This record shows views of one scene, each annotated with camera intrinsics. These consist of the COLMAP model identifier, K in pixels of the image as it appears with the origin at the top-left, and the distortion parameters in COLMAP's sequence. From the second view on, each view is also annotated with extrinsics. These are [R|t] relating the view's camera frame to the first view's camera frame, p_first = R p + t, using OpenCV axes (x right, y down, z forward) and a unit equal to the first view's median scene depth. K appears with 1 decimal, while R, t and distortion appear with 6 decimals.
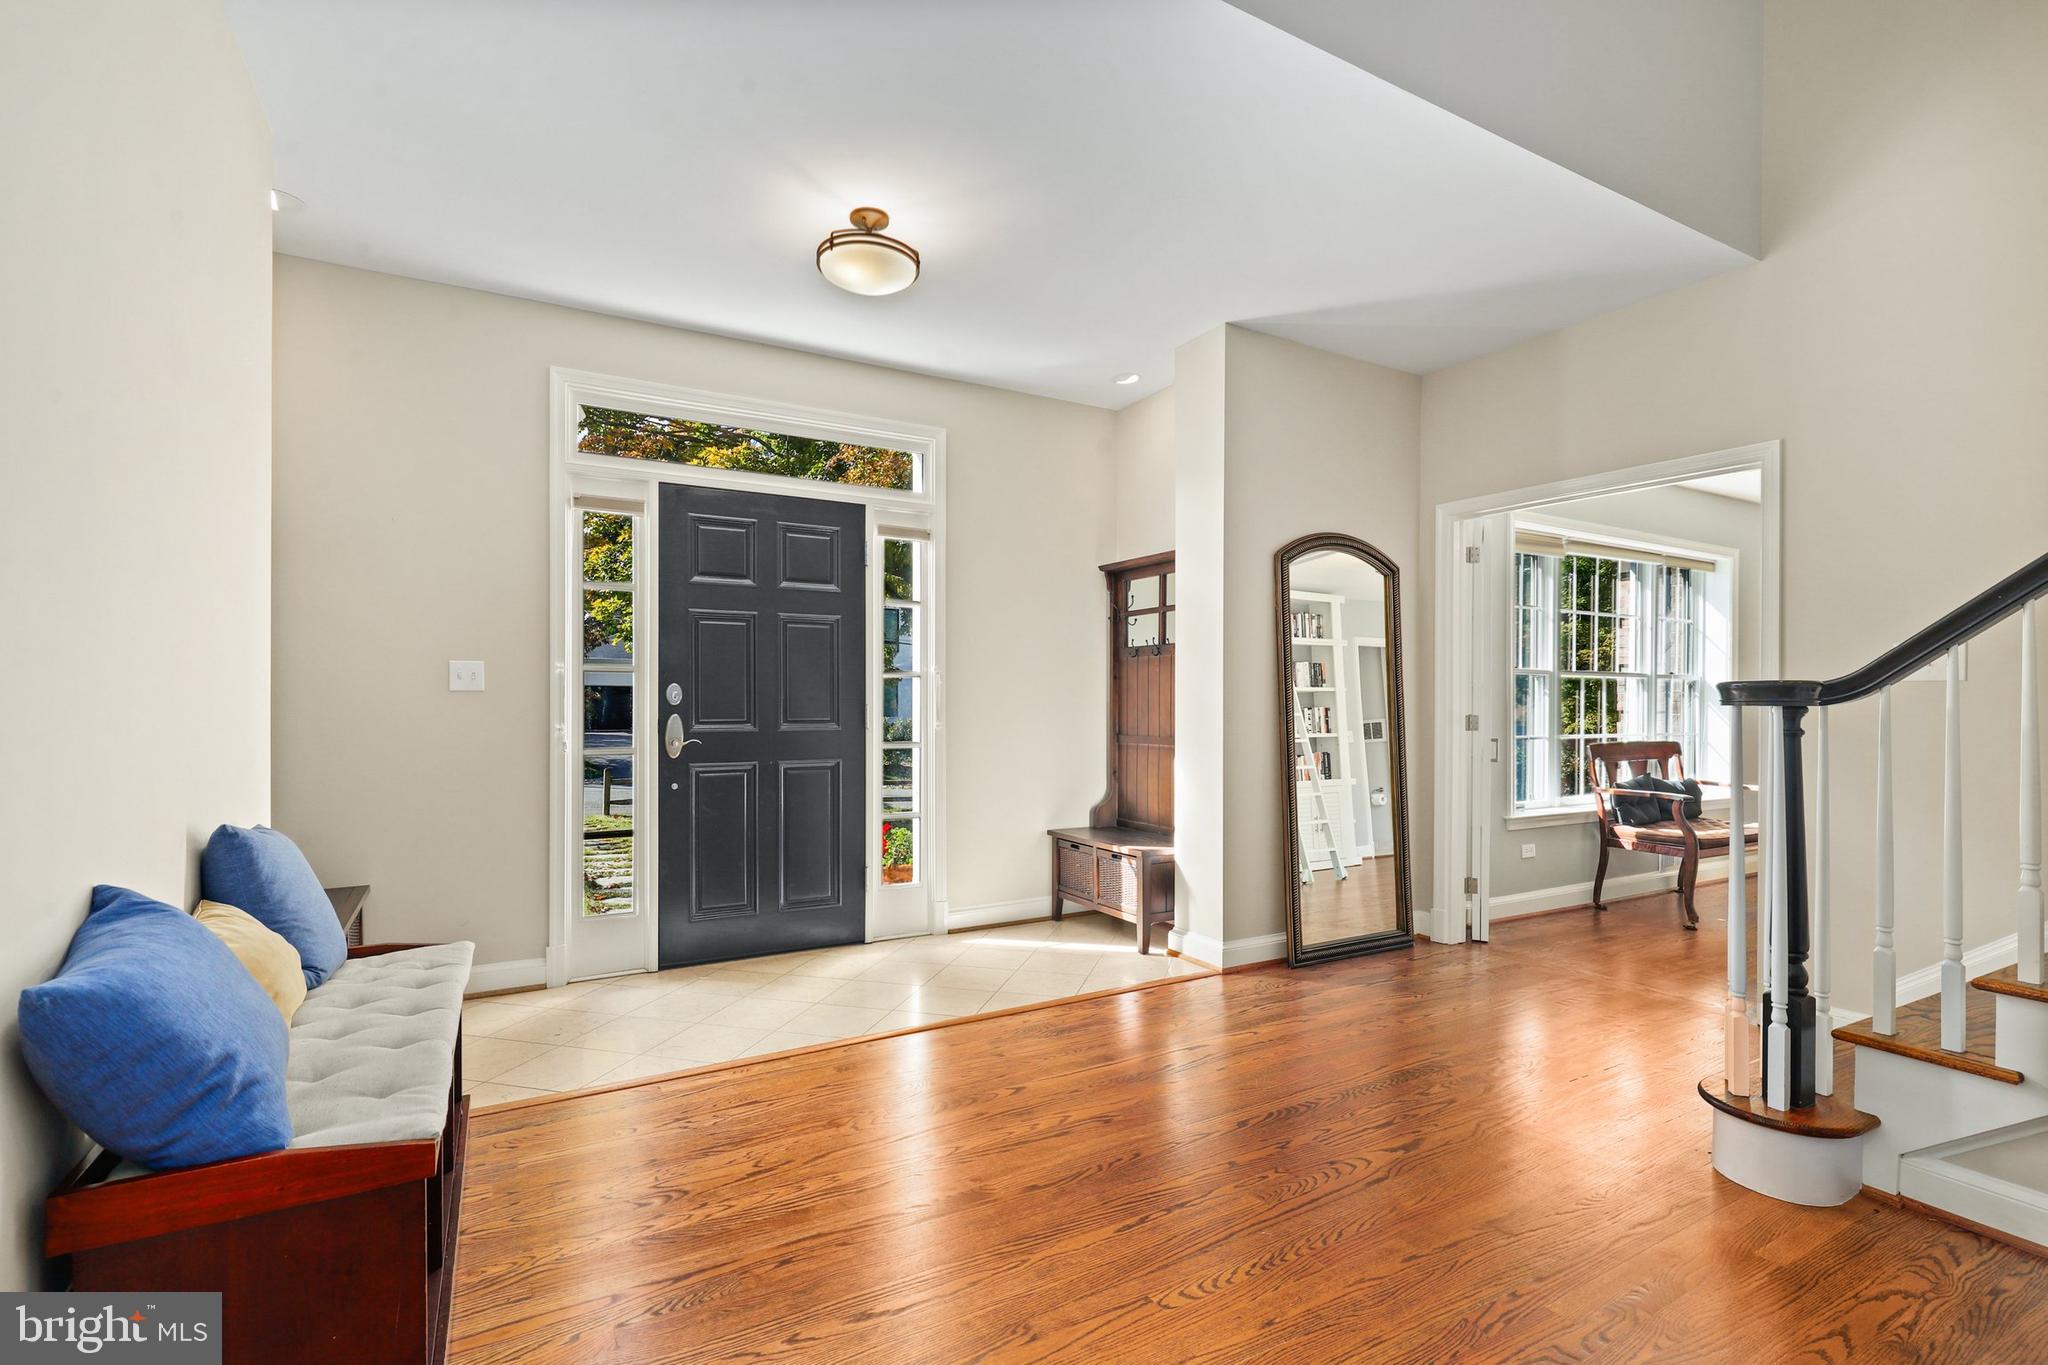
lens RADIAL K [[934.3, 0, 1020.3], [0, 934.3, 711.4], [0, 0, 1]] dist [-0.000740, -0.000098]
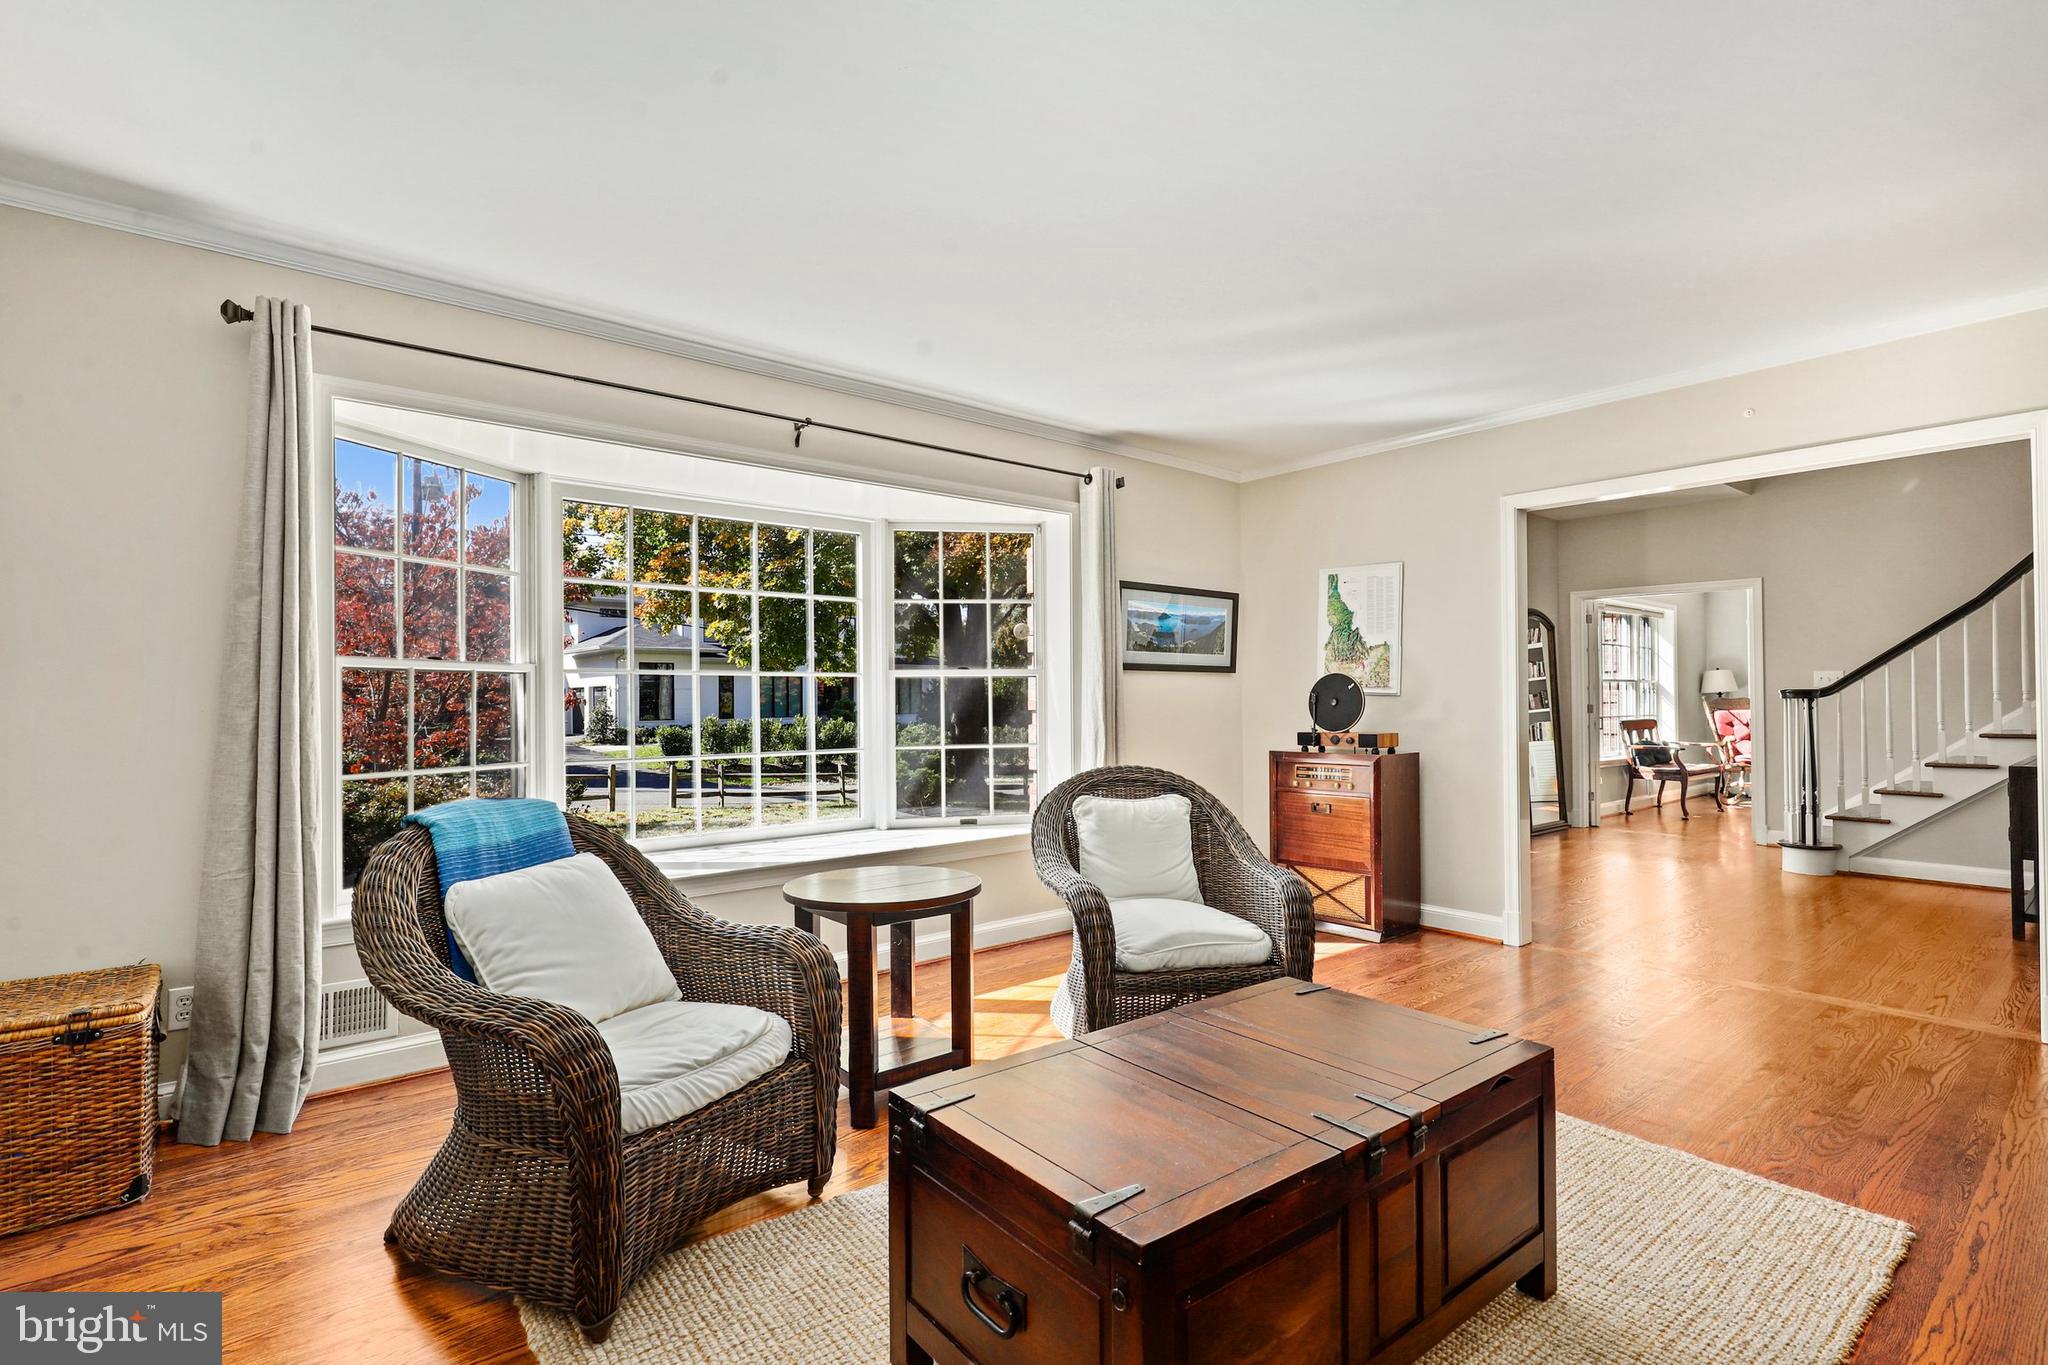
lens RADIAL K [[940.9, 0, 1022.4], [0, 940.9, 699.6], [0, 0, 1]] dist [0.000071, 0.000021]
pose [[0.986376, -0.010160, 0.164192, -0.943903], [0.011983, 0.999877, -0.010119, -0.000873], [-0.164069, 0.011949, 0.986377, -0.666555]]
